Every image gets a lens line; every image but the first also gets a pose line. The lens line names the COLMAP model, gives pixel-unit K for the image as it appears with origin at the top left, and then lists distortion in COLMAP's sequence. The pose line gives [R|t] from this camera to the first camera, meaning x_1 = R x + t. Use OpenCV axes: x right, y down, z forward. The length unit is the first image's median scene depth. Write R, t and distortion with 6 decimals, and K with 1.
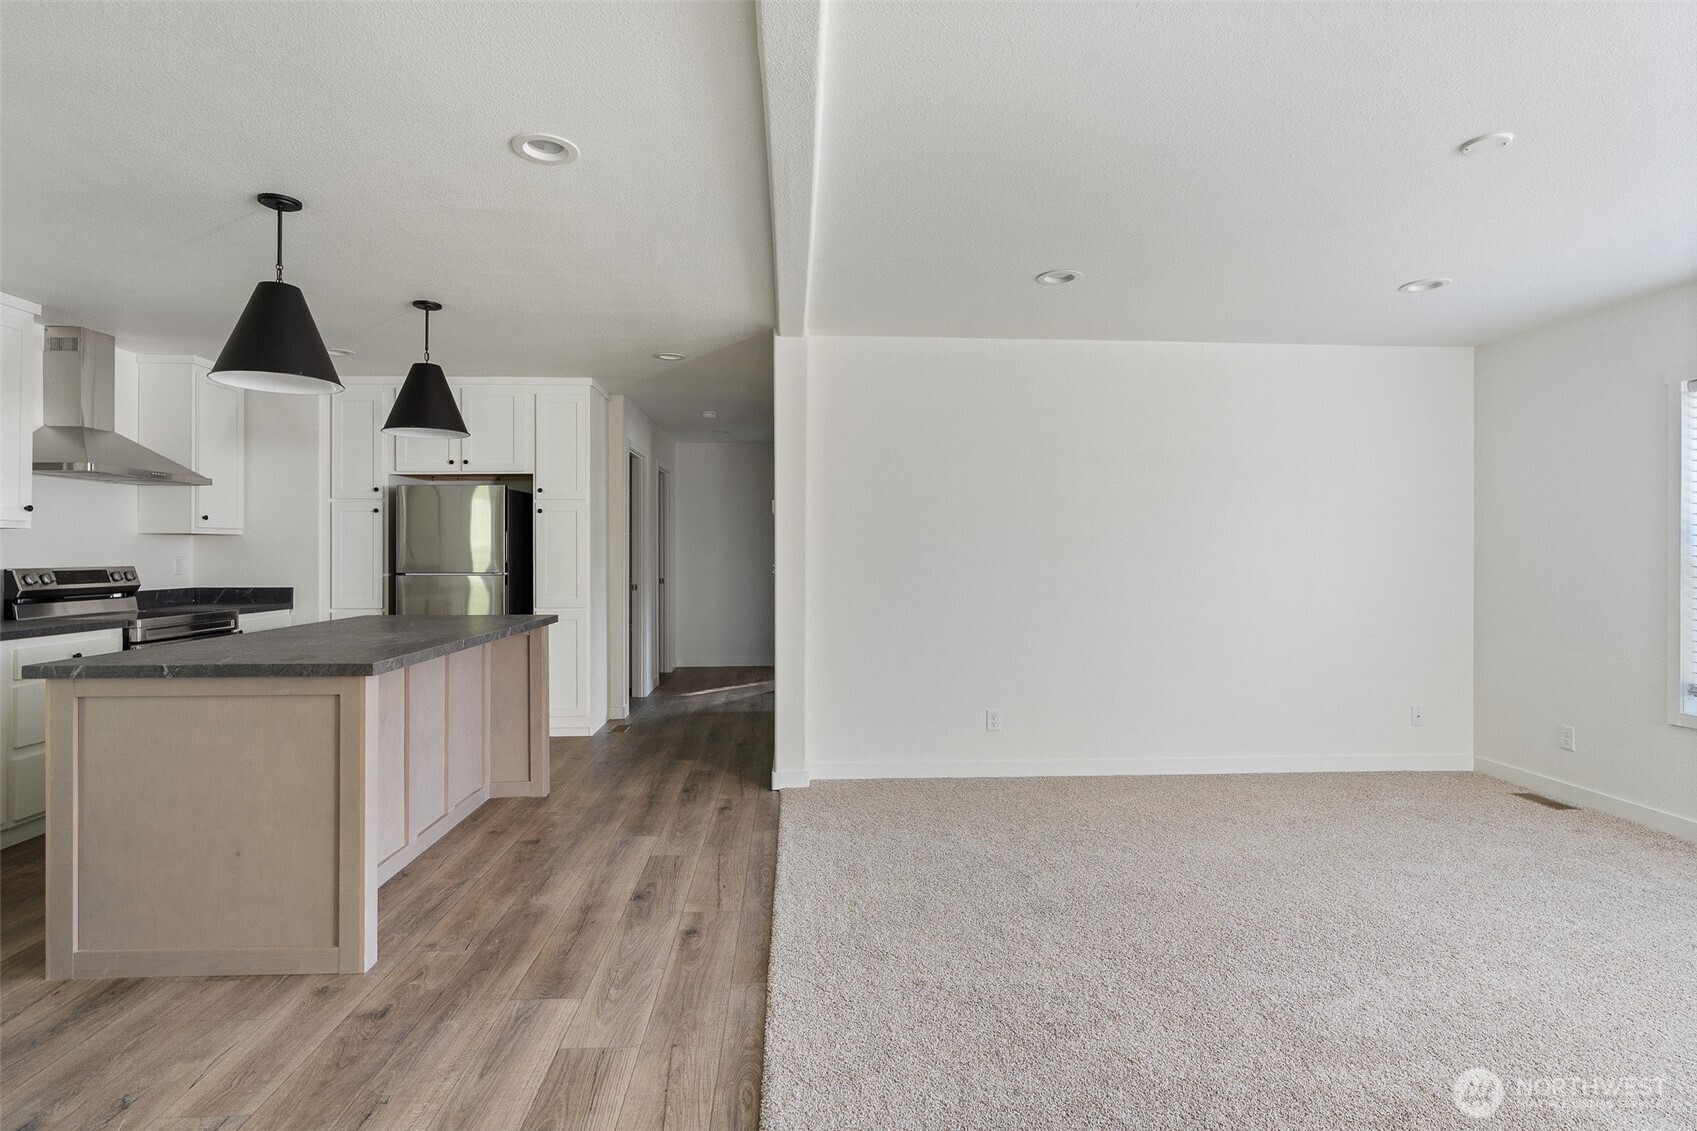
lens RADIAL K [[847.0, 0, 832.5], [0, 847.0, 546.0], [0, 0, 1]] dist [-0.002416, 0.002291]
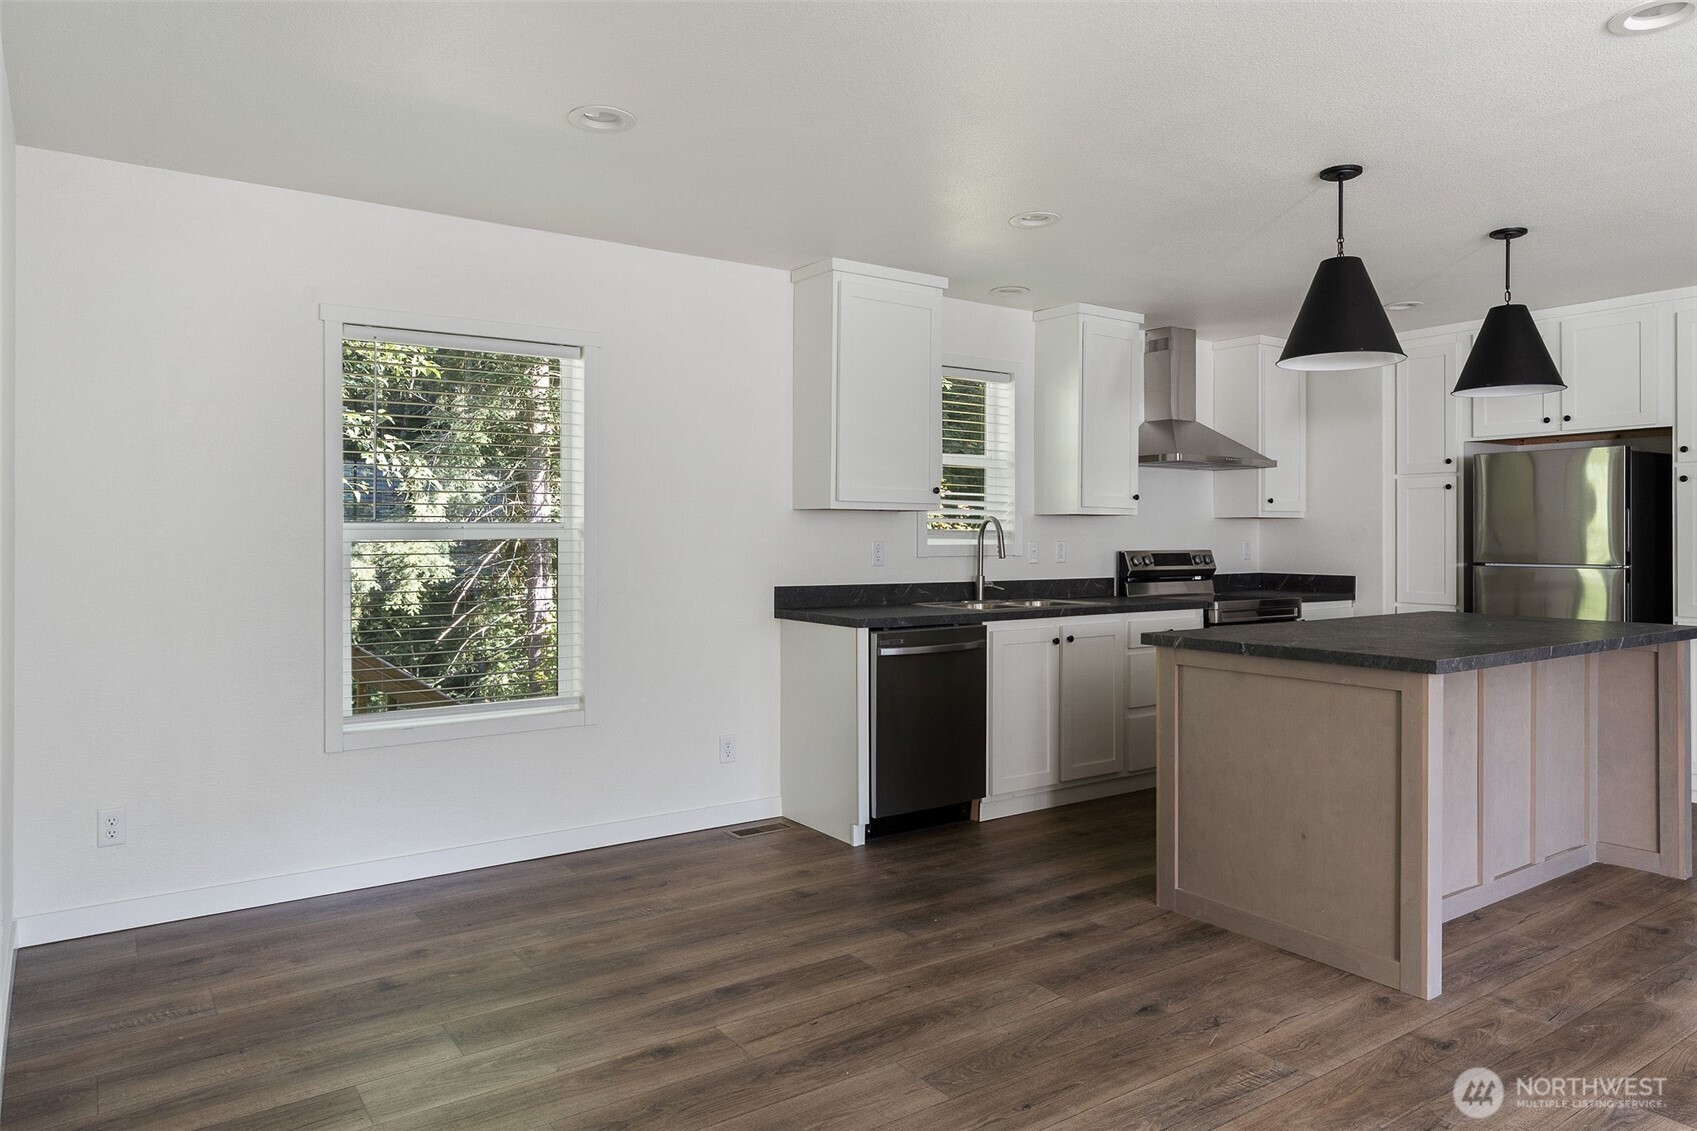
lens RADIAL K [[1084.9, 0, 839.5], [0, 1084.9, 536.9], [0, 0, 1]] dist [-0.014924, 0.011216]
pose [[0.529406, 0.003008, -0.848363, 0.060761], [0.004392, 0.999971, 0.006286, -0.002640], [0.848357, -0.007054, 0.529377, -0.093257]]
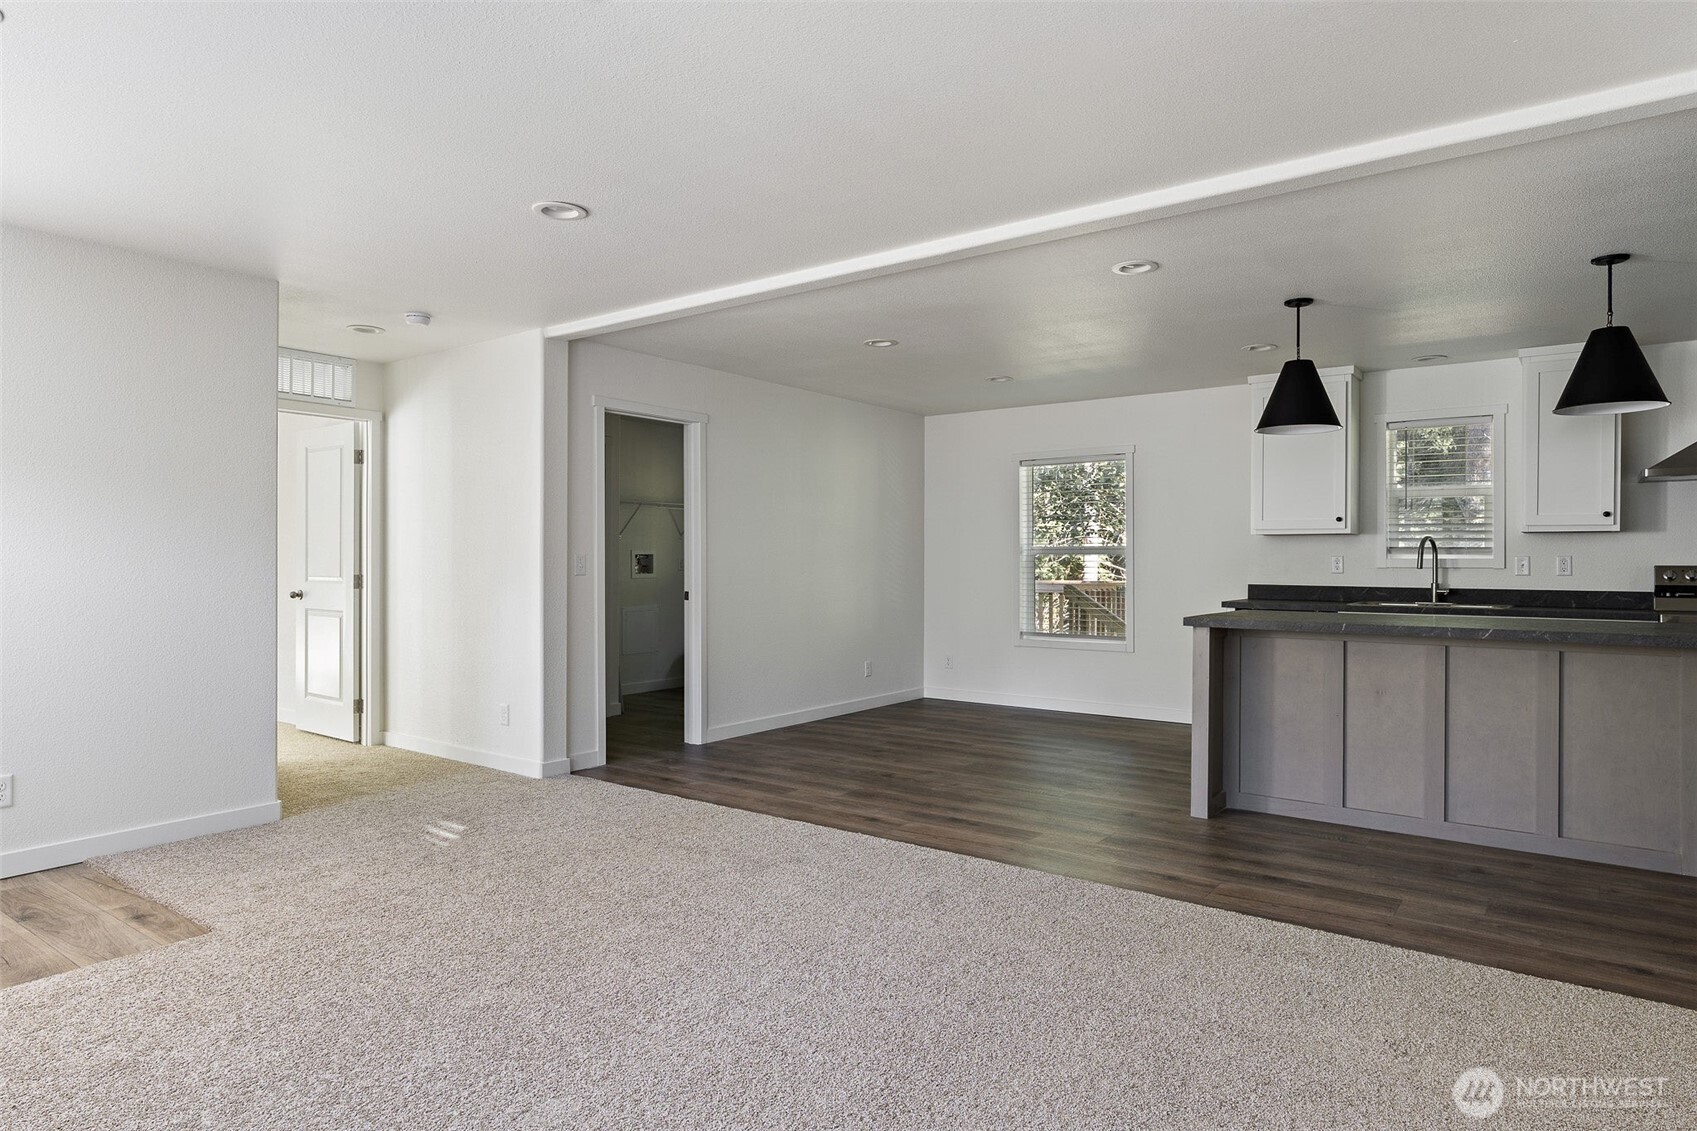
lens RADIAL K [[986.8, 0, 852.2], [0, 986.8, 560.2], [0, 0, 1]] dist [-0.004916, 0.003109]
pose [[-0.635652, -0.003657, -0.771967, 0.784345], [0.001686, 0.999980, -0.006125, 0.026750], [0.771974, -0.005195, -0.635633, 1.051097]]
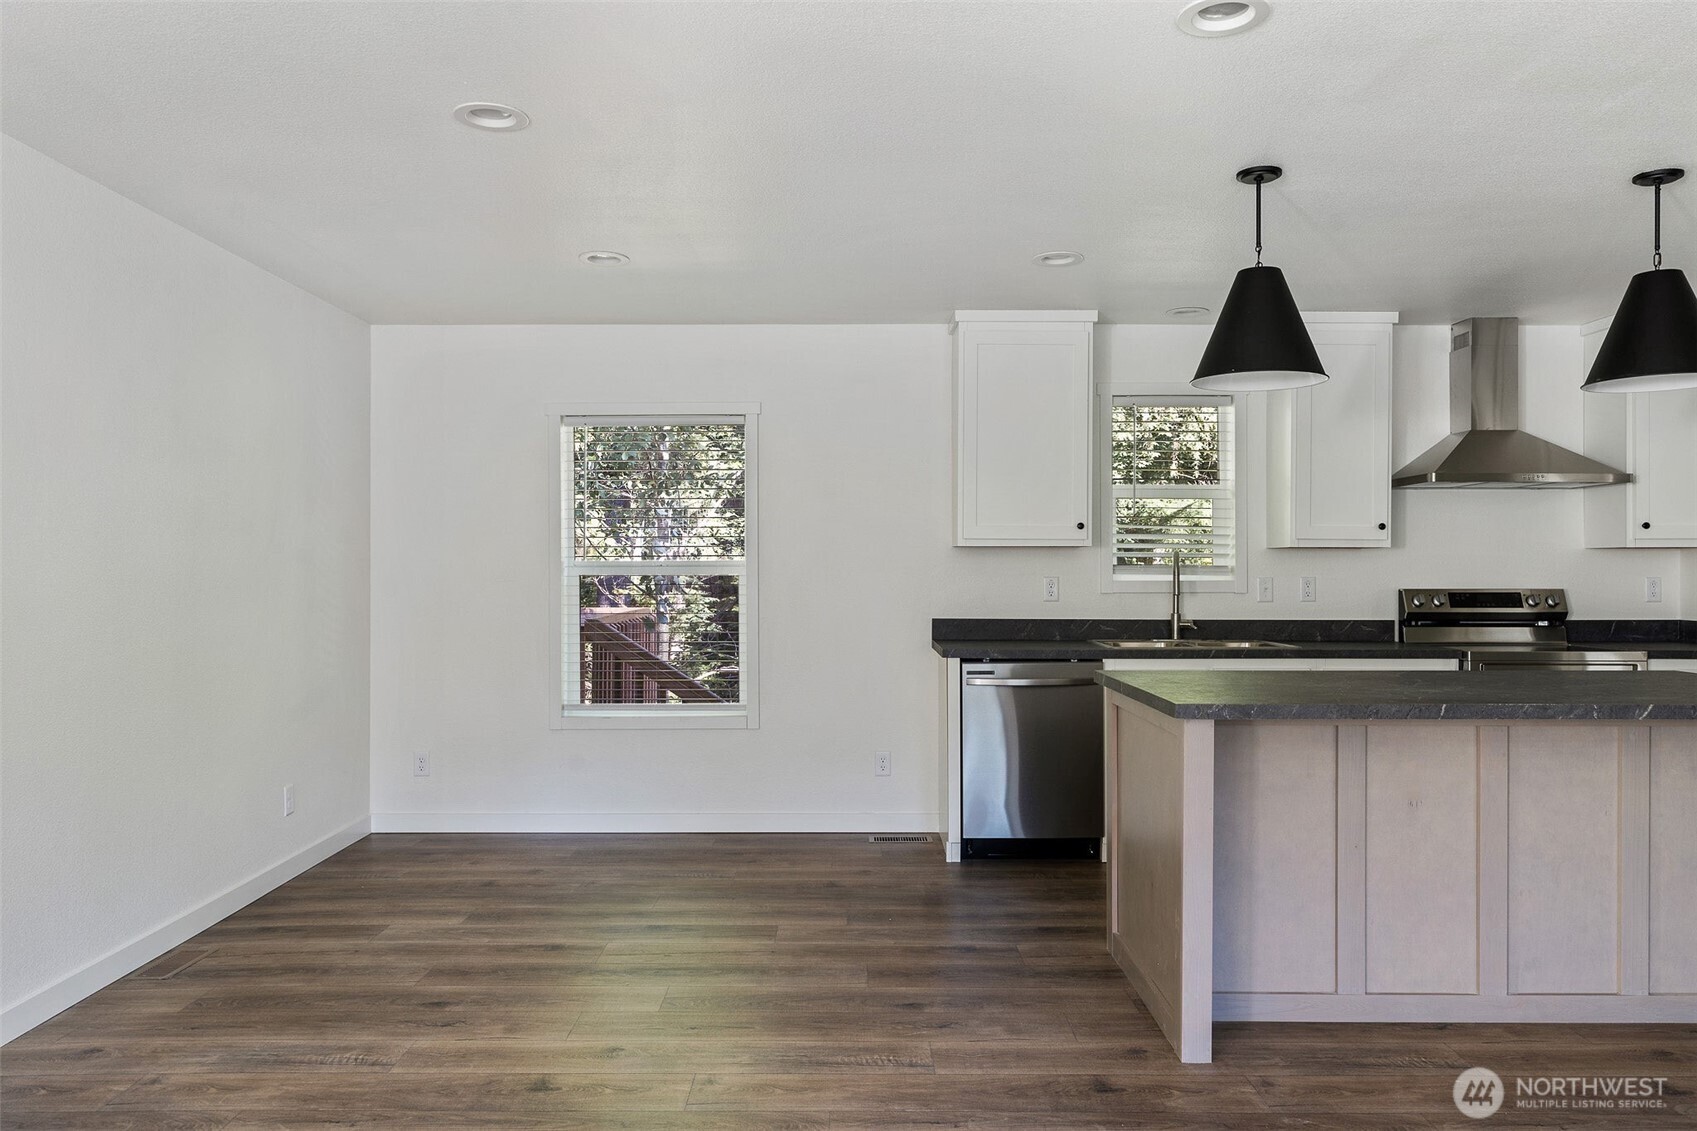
lens RADIAL K [[1178.2, 0, 845.3], [0, 1178.2, 561.5], [0, 0, 1]] dist [-0.004772, -0.002426]
pose [[-0.048190, -0.004891, -0.998826, 0.415816], [0.005875, 0.999969, -0.005180, -0.001205], [0.998821, -0.006118, -0.048160, 0.449736]]
